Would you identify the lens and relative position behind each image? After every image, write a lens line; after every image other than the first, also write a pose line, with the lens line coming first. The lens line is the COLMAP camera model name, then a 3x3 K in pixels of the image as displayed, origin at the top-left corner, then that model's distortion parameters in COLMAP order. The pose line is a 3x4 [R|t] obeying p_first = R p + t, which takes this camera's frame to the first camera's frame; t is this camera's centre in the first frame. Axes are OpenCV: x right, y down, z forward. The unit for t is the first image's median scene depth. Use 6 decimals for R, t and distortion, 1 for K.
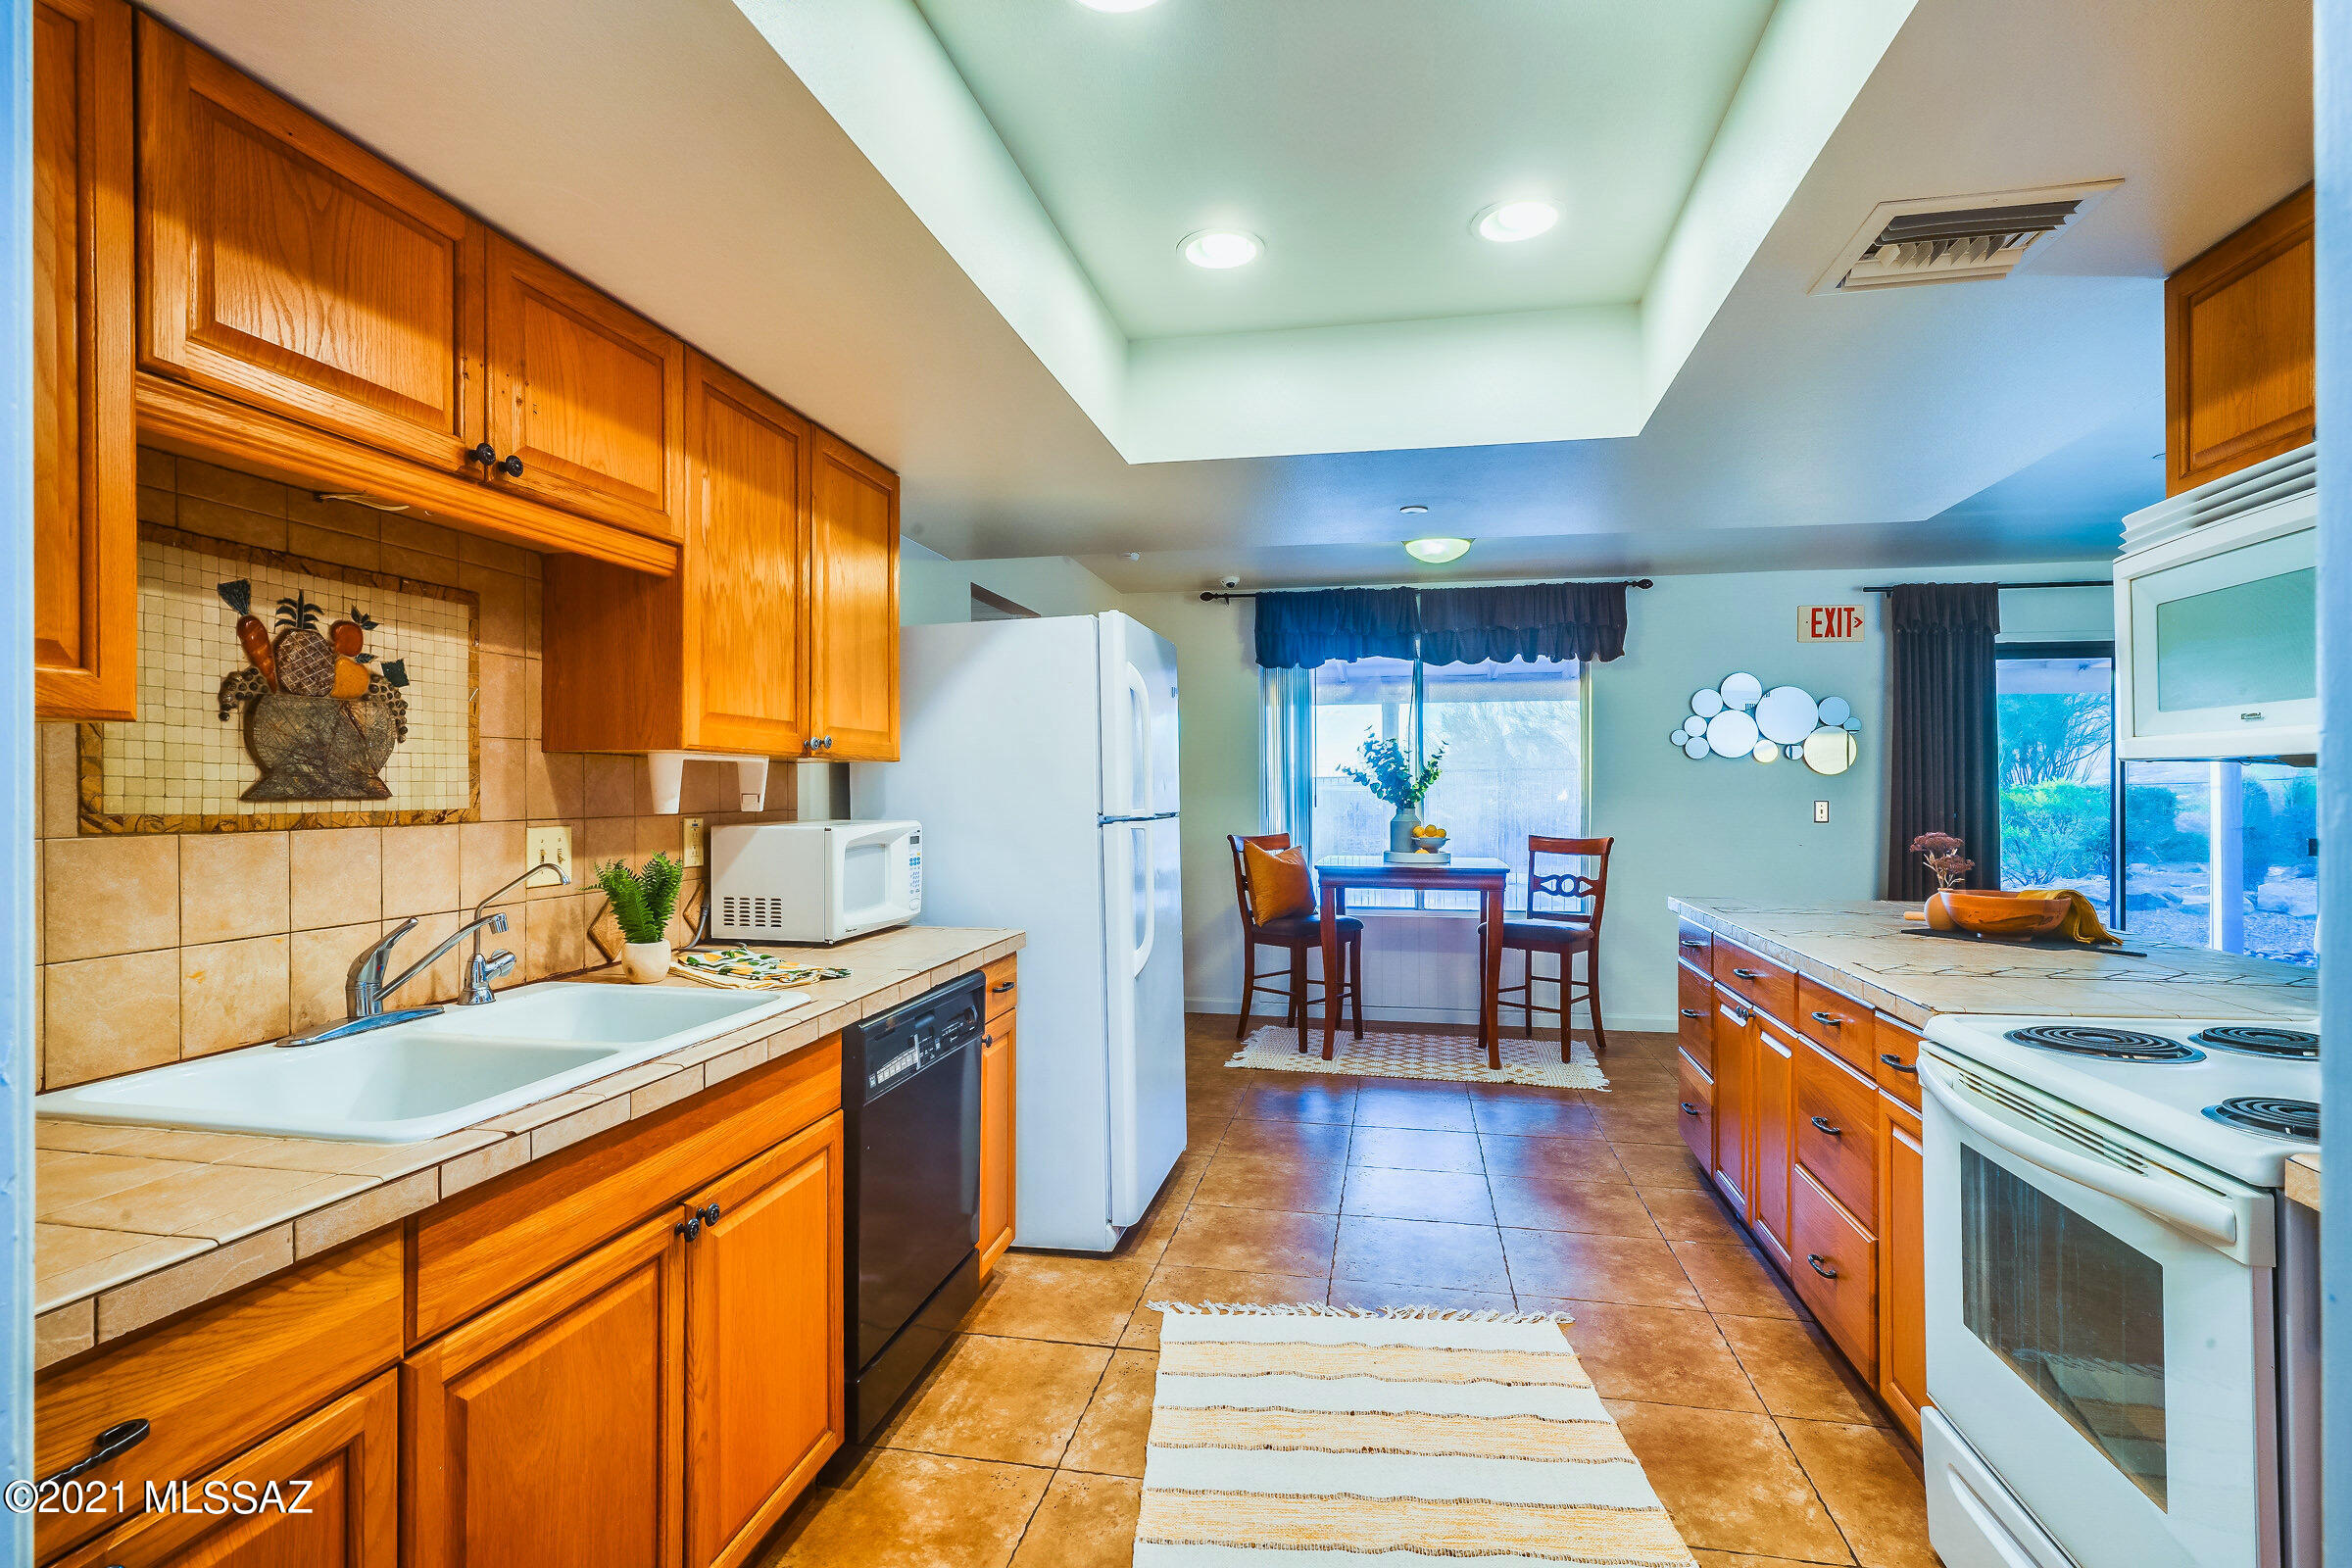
lens RADIAL K [[1148.2, 0, 1176.0], [0, 1148.2, 784.0], [0, 0, 1]] dist [-0.003539, 0.000155]
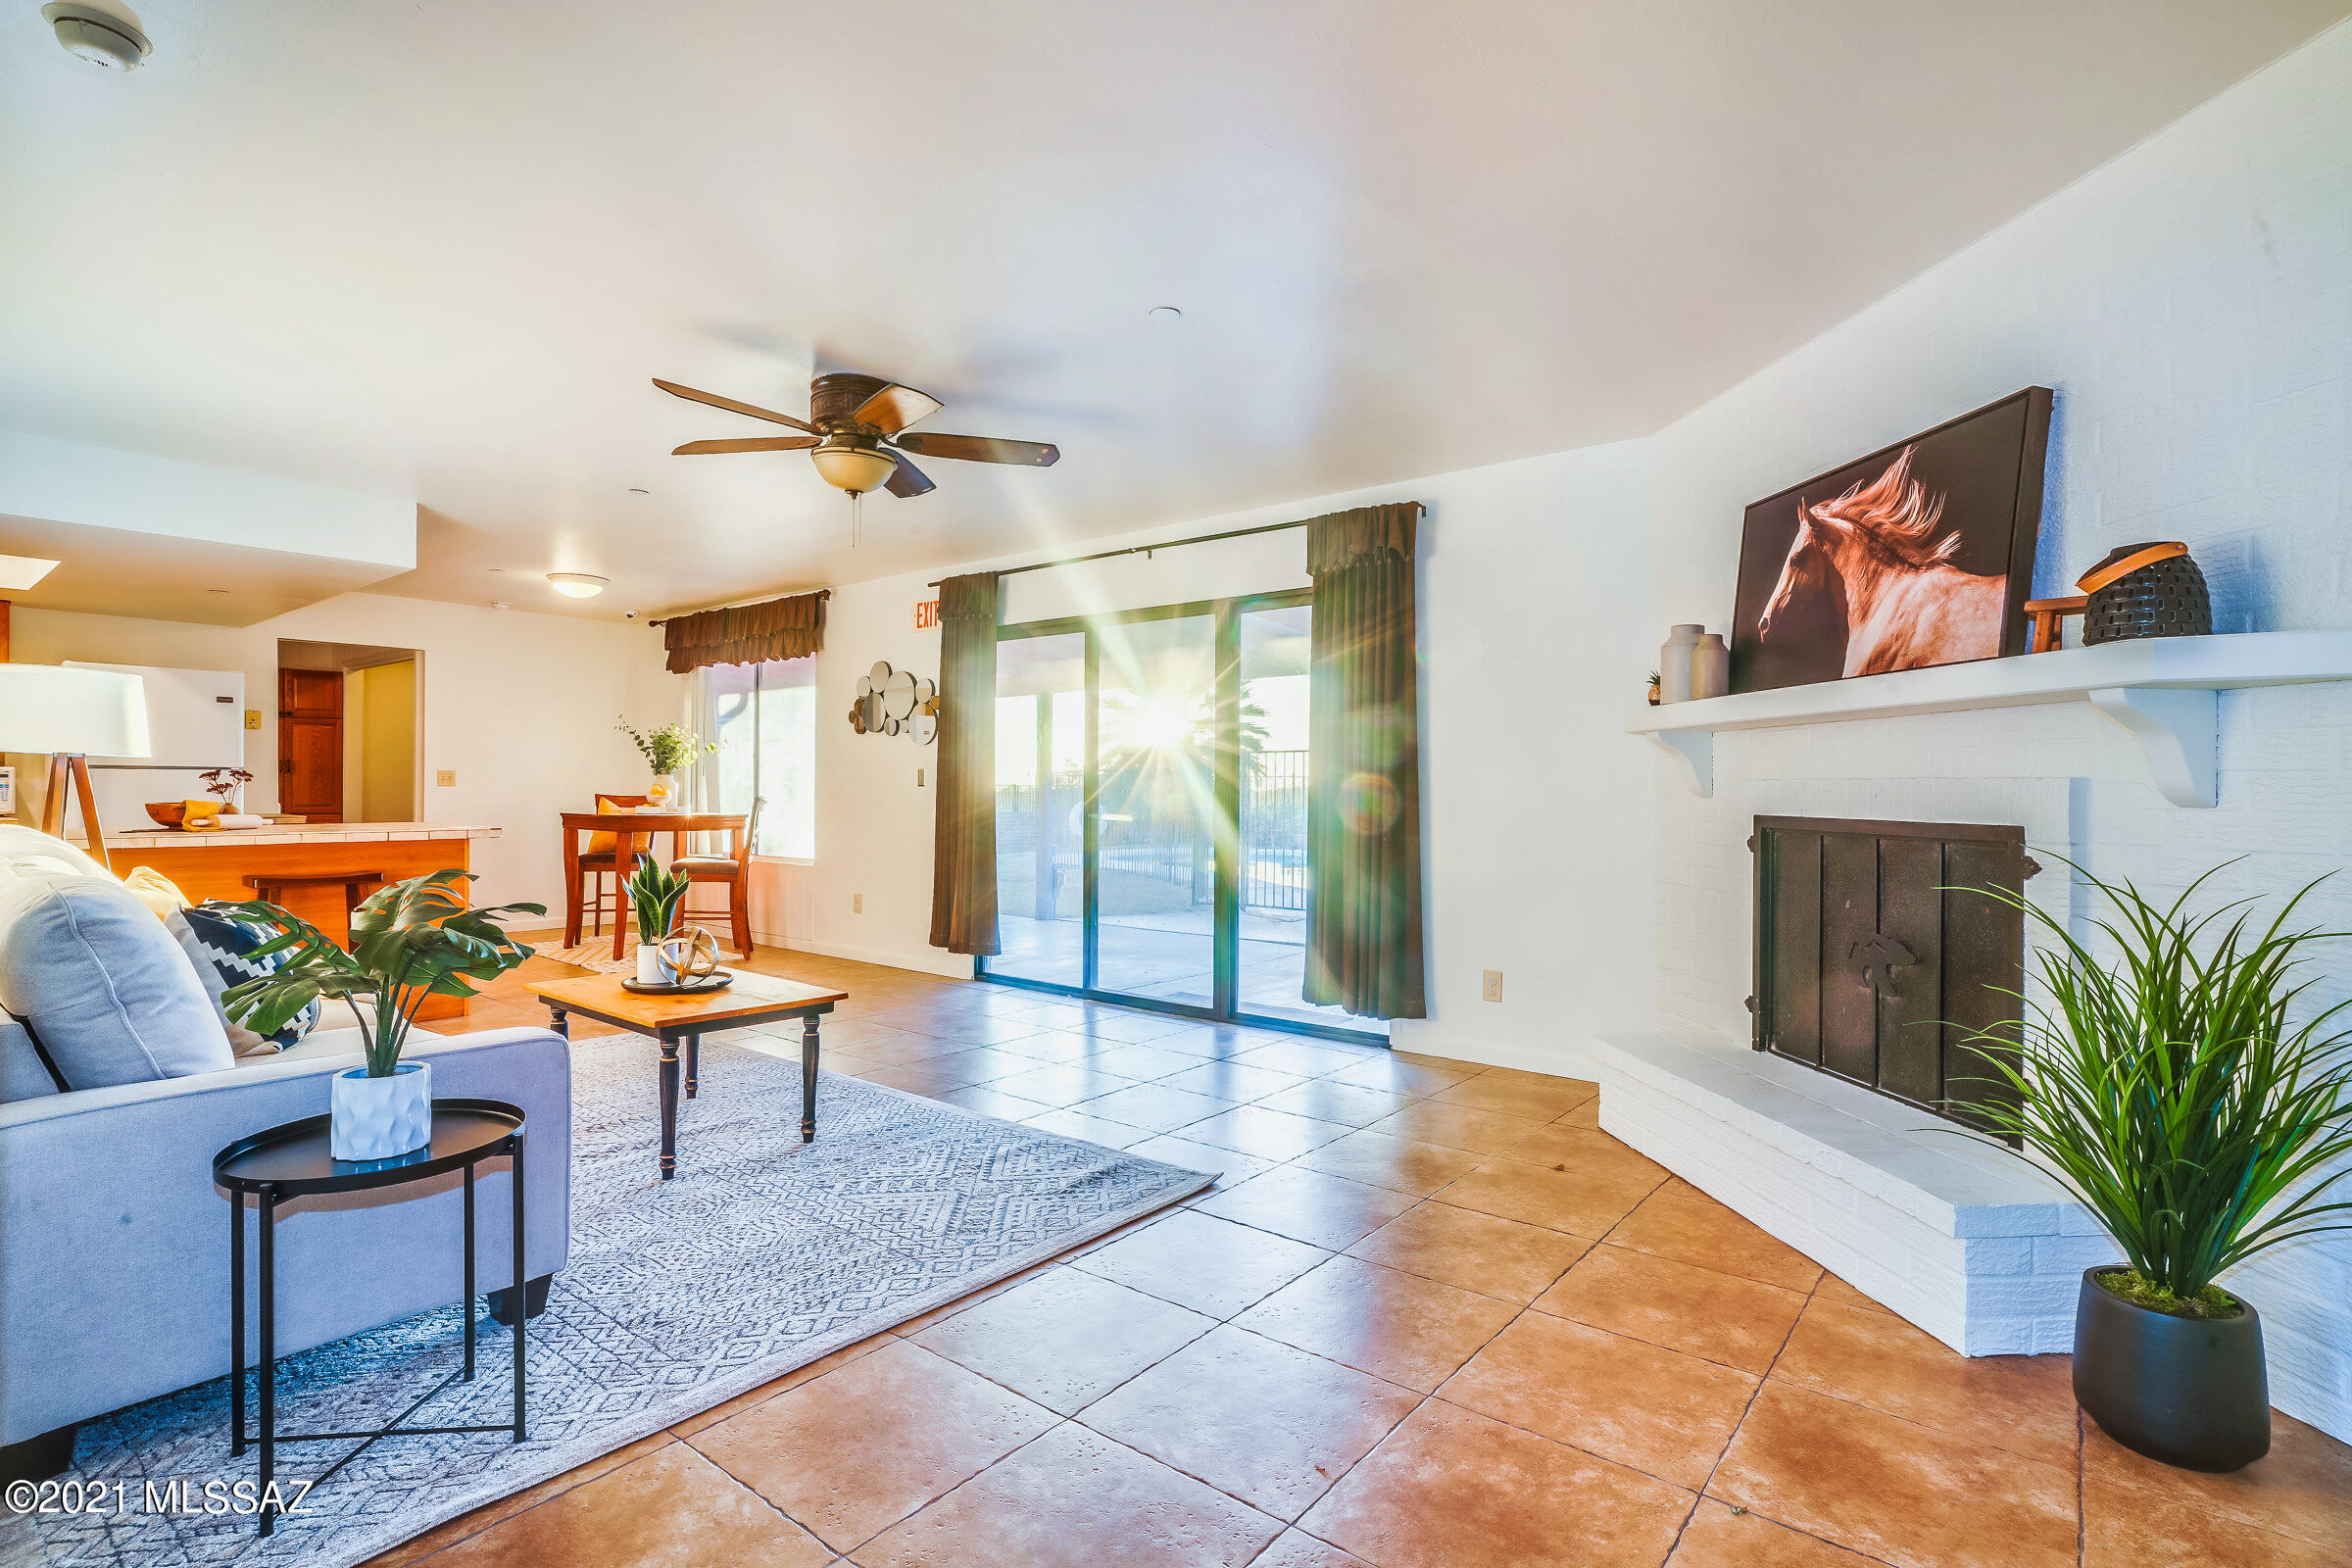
lens RADIAL K [[1148.2, 0, 1176.0], [0, 1148.2, 784.0], [0, 0, 1]] dist [-0.003539, 0.000155]
pose [[0.884420, 0.001190, -0.466690, 4.098402], [-0.001560, 0.999999, -0.000406, 0.095253], [0.466689, 0.001087, 0.884421, 0.271792]]
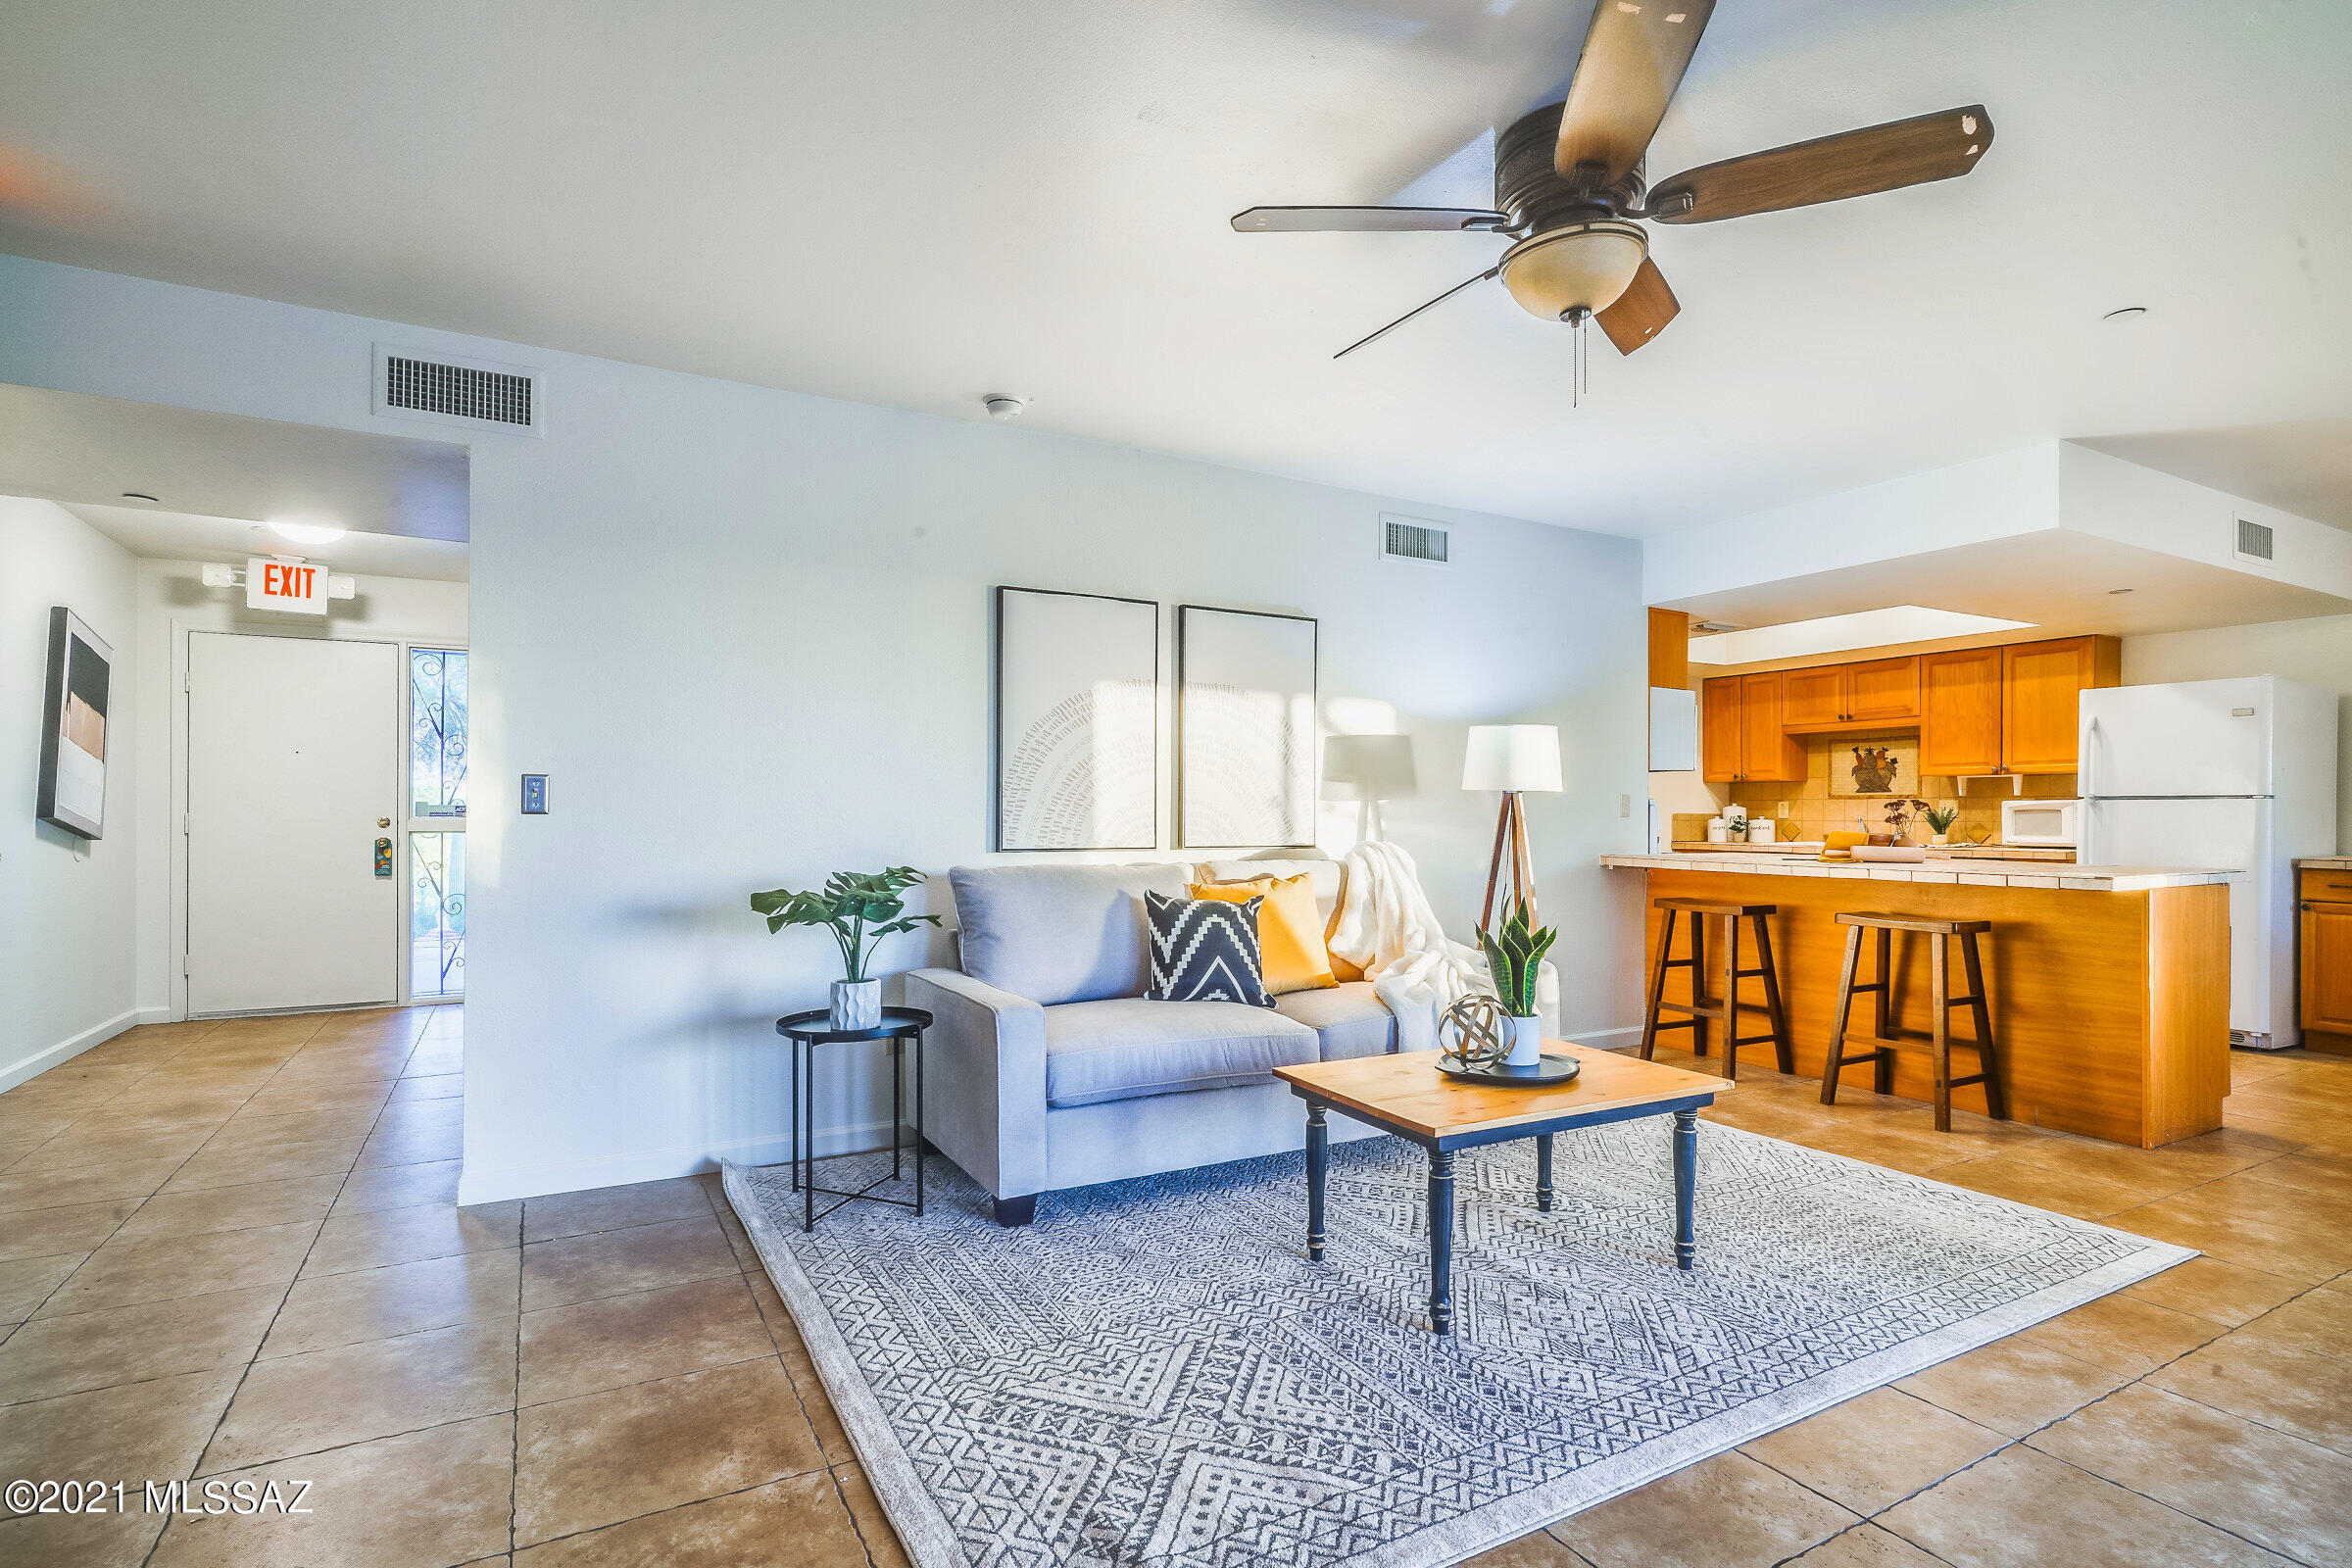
lens RADIAL K [[1148.2, 0, 1176.0], [0, 1148.2, 784.0], [0, 0, 1]] dist [-0.003539, 0.000155]
pose [[-0.764971, -0.022567, -0.643669, 3.755735], [-0.003687, 0.999523, -0.030662, 0.114853], [0.644054, -0.021083, -0.764689, 2.382204]]
